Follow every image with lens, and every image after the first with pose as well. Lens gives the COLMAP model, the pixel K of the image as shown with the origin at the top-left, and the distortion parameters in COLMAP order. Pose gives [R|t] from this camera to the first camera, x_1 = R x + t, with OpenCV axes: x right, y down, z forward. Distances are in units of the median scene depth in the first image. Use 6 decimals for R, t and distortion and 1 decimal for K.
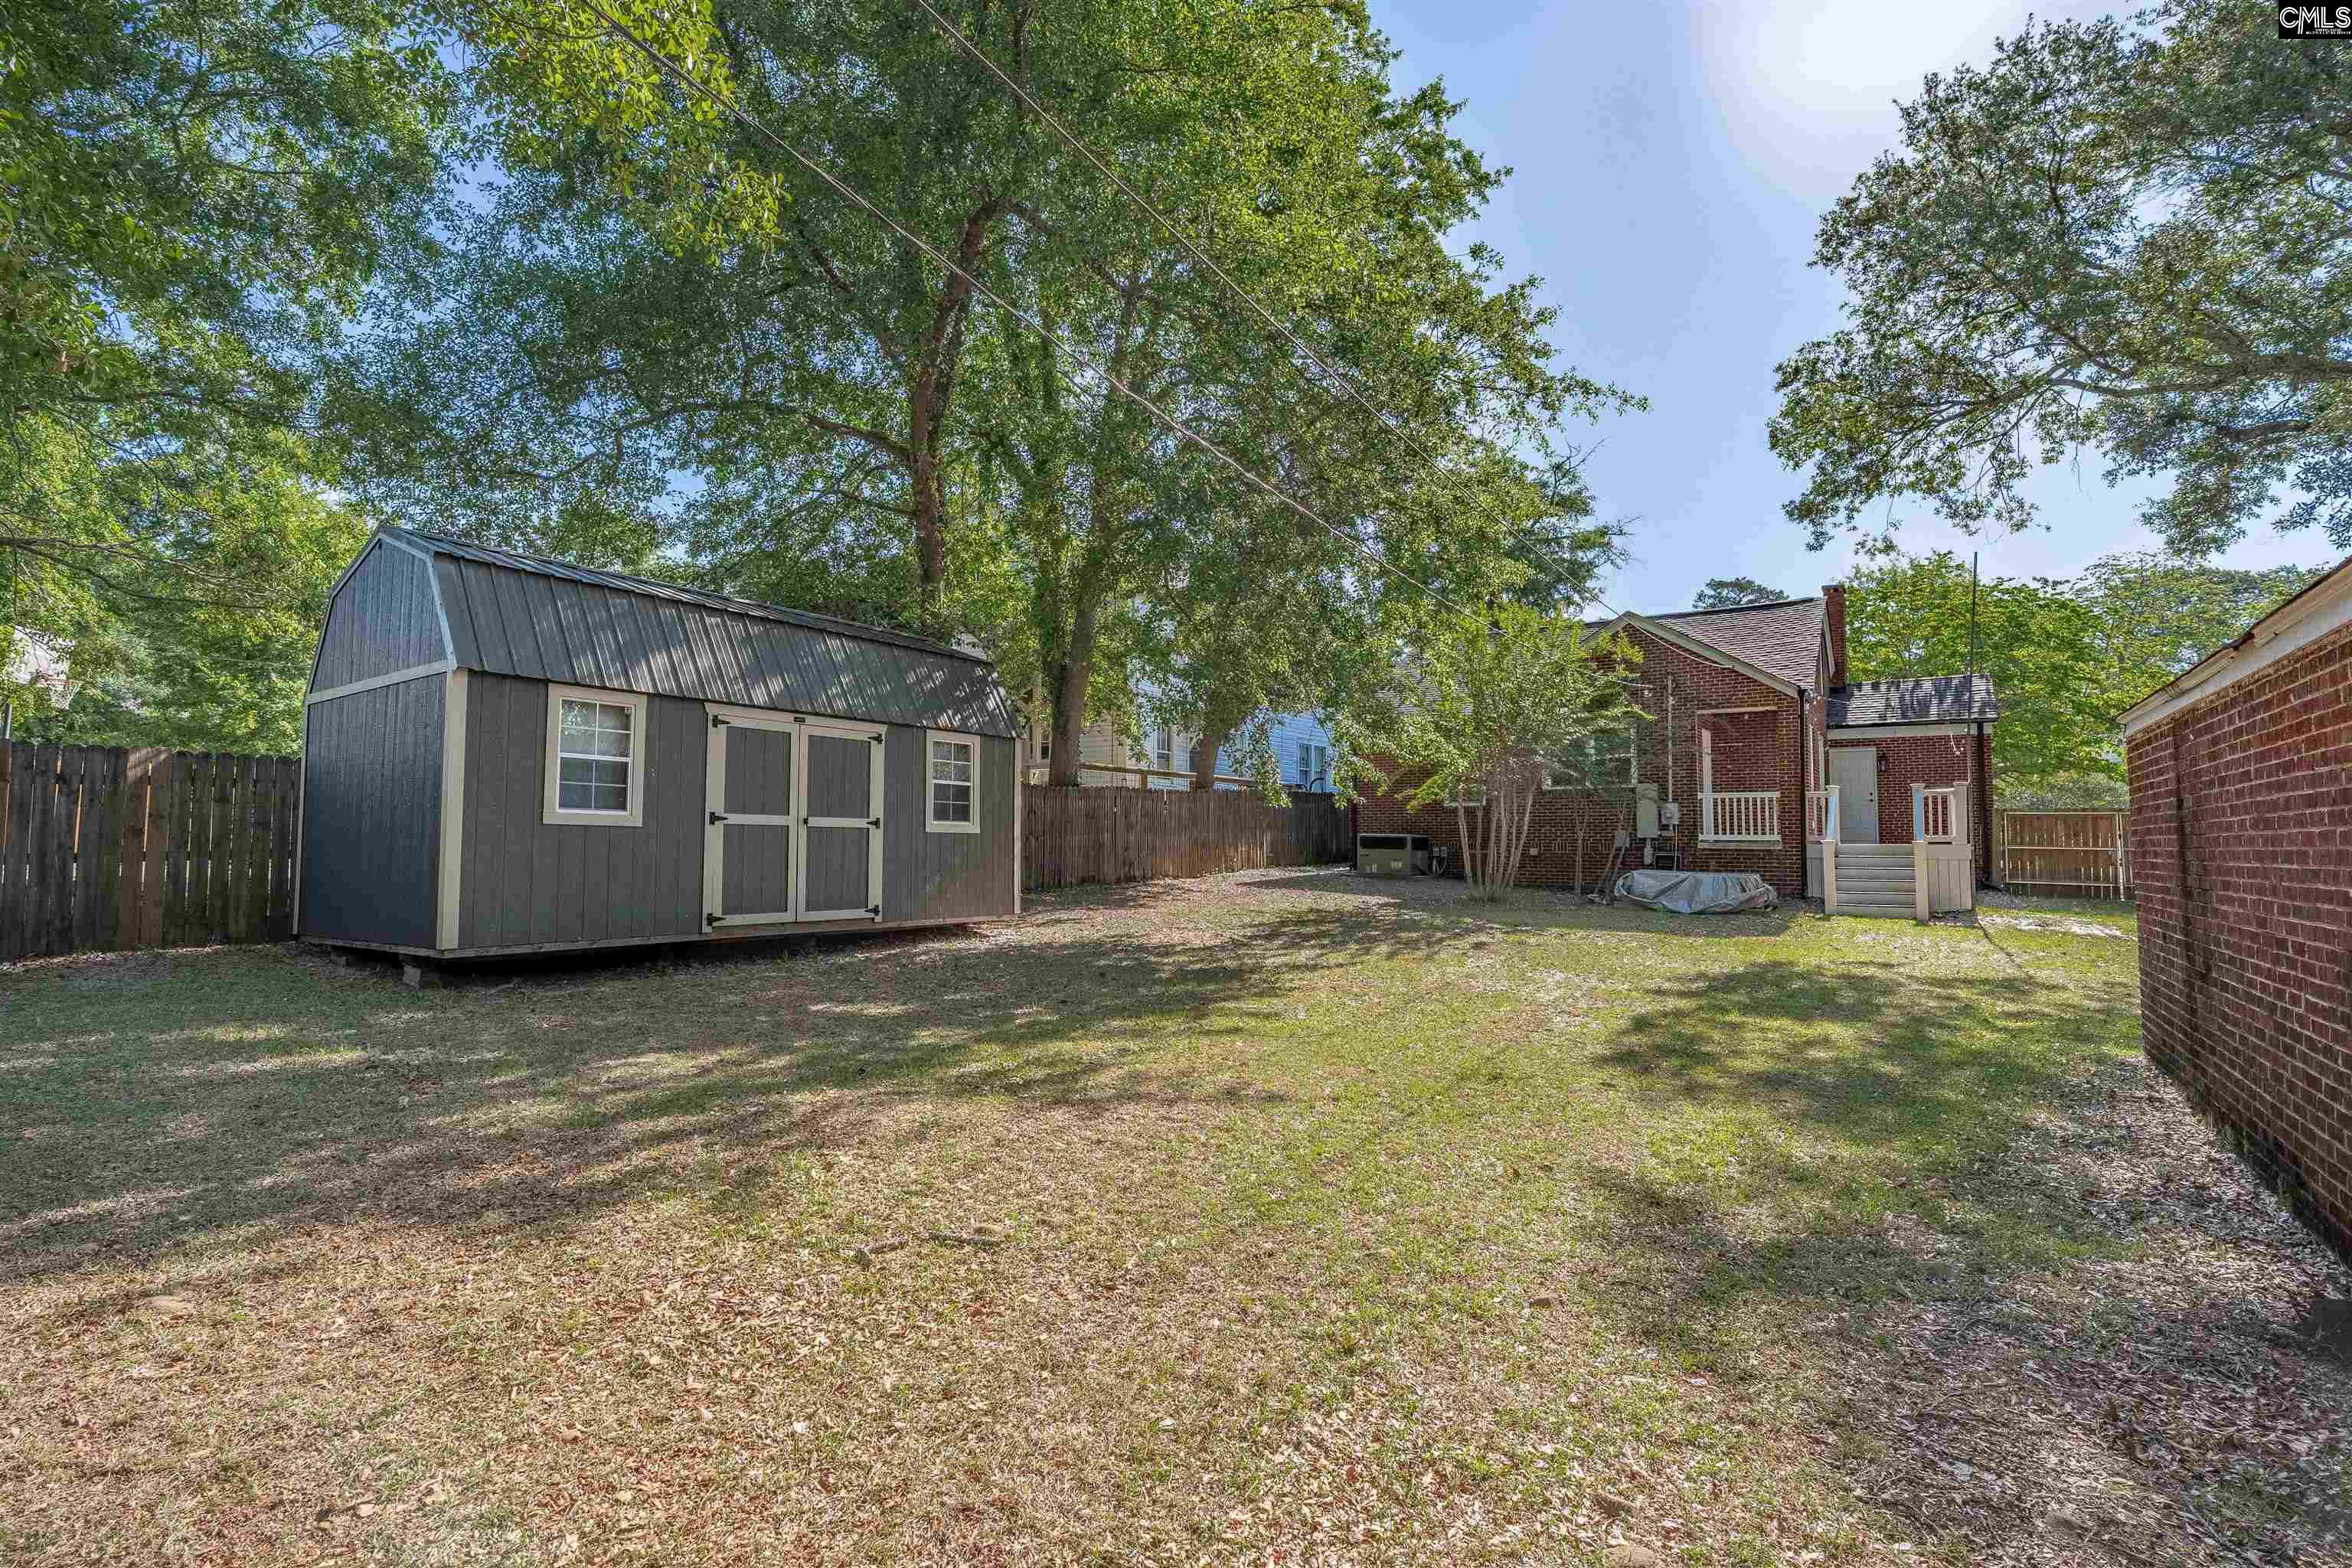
lens RADIAL K [[1085.0, 0, 1175.3], [0, 1085.0, 776.9], [0, 0, 1]] dist [-0.069431, 0.026835]
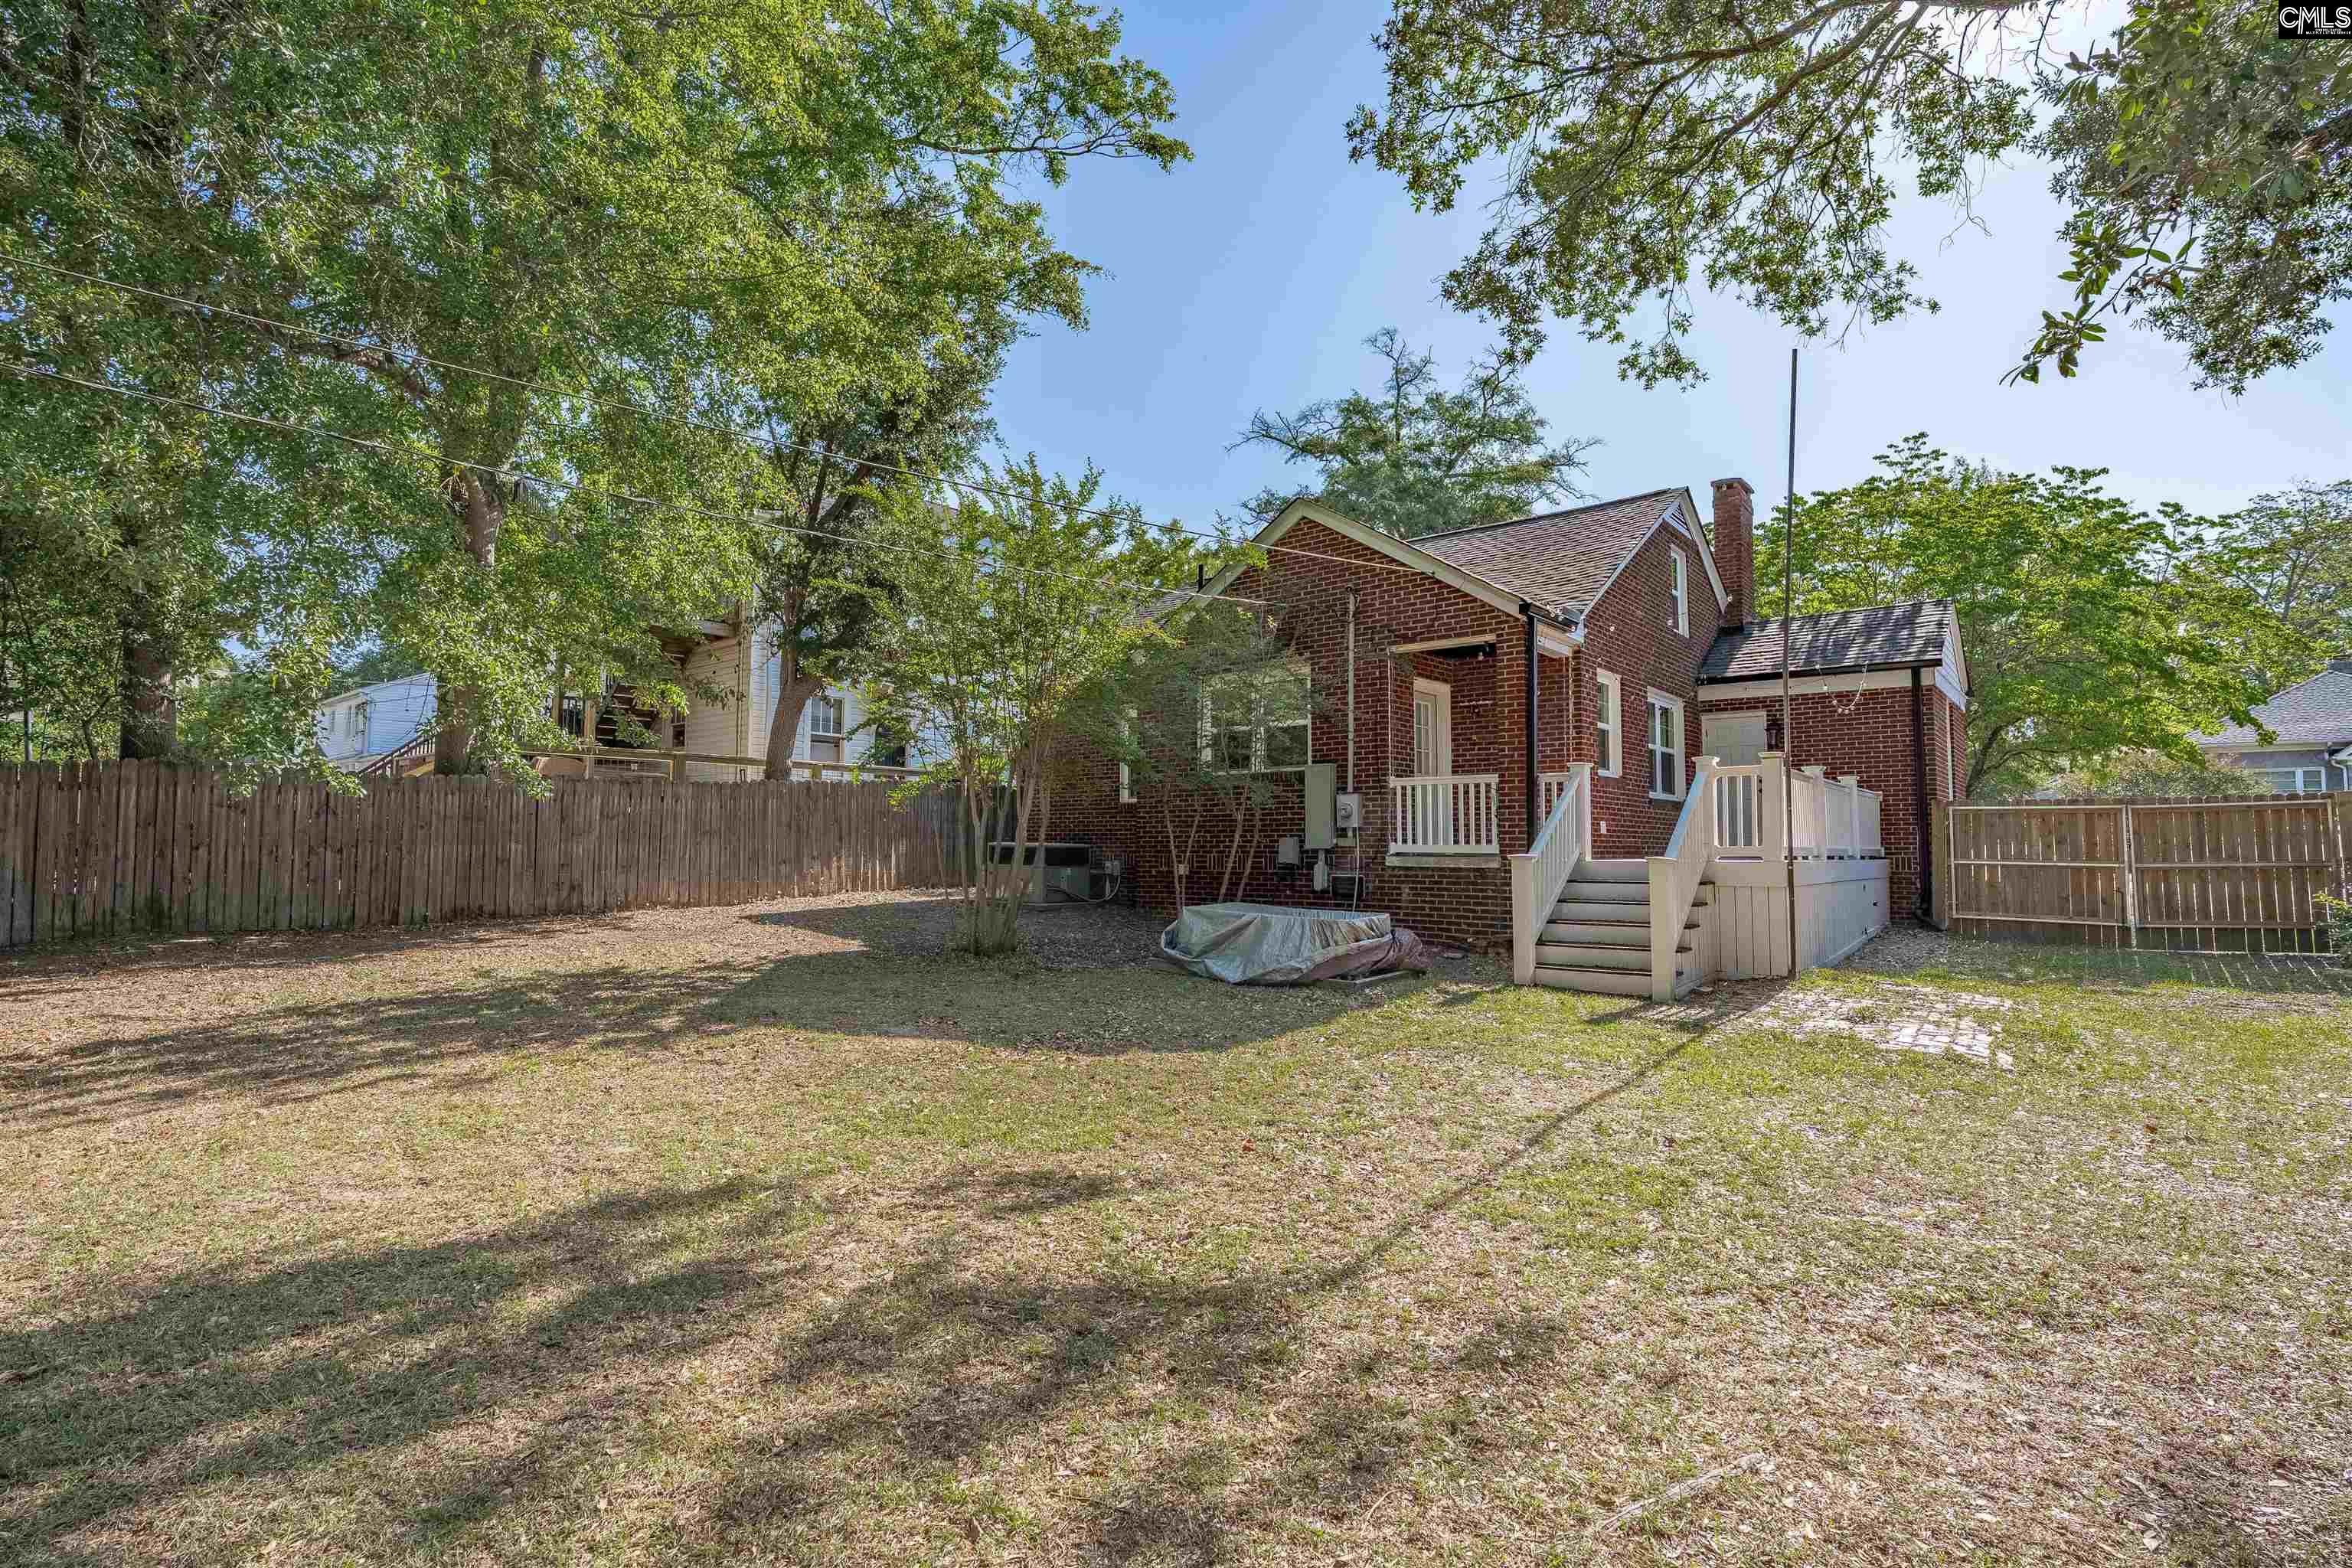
lens RADIAL K [[1120.2, 0, 1176.3], [0, 1120.2, 777.3], [0, 0, 1]] dist [-0.052573, 0.017990]
pose [[0.997013, -0.007631, -0.076862, 0.409685], [0.007610, 0.999971, -0.000565, 0.014129], [0.076864, -0.000022, 0.997042, 0.329266]]
